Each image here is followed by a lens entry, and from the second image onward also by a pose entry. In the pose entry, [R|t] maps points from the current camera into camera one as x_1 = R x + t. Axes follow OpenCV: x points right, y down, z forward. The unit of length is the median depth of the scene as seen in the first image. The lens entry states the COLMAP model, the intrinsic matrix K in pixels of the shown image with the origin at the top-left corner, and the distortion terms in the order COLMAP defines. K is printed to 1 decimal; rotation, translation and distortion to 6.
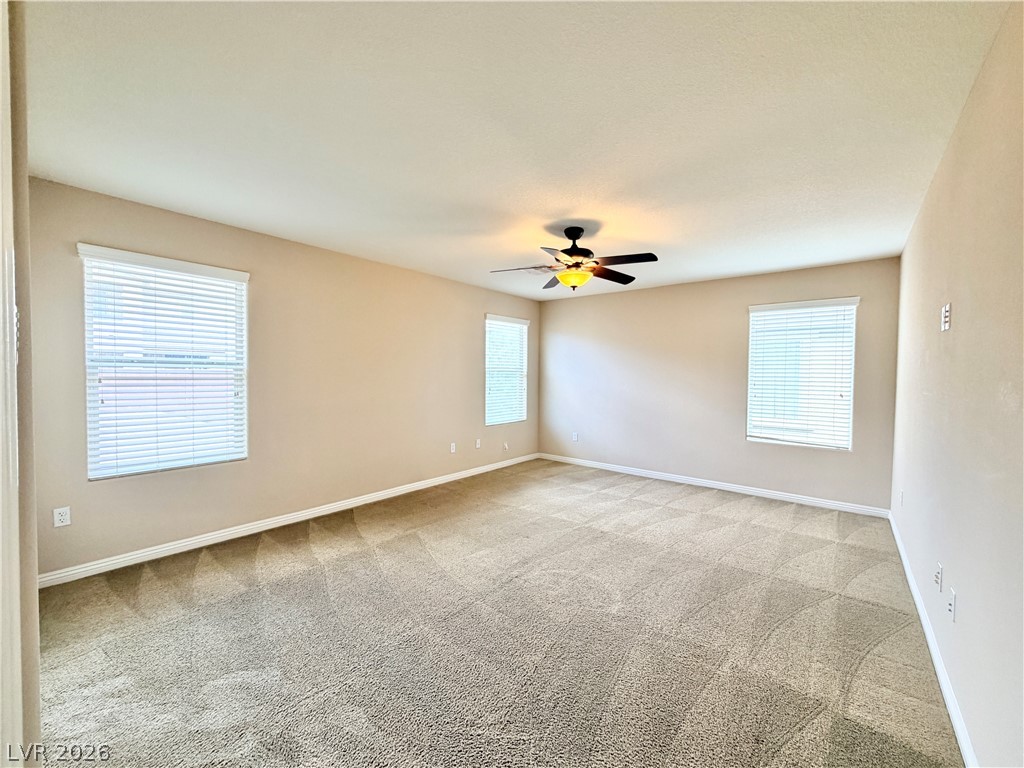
lens RADIAL K [[408.8, 0, 512.1], [0, 408.8, 383.7], [0, 0, 1]] dist [0.009070, 0.000092]
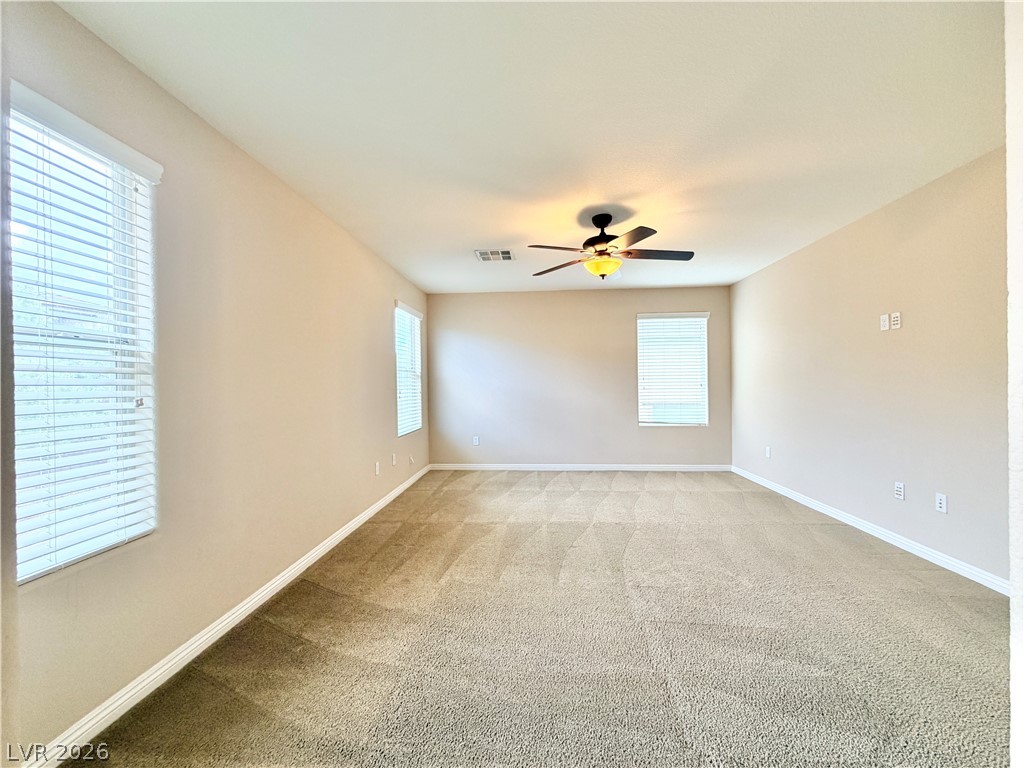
lens RADIAL K [[408.8, 0, 508.8], [0, 408.8, 382.4], [0, 0, 1]] dist [0.009070, 0.000092]
pose [[0.814159, -0.019023, 0.580330, -0.489245], [0.035108, 0.999247, -0.016499, 0.020833], [-0.579579, 0.033807, 0.814214, 0.280450]]
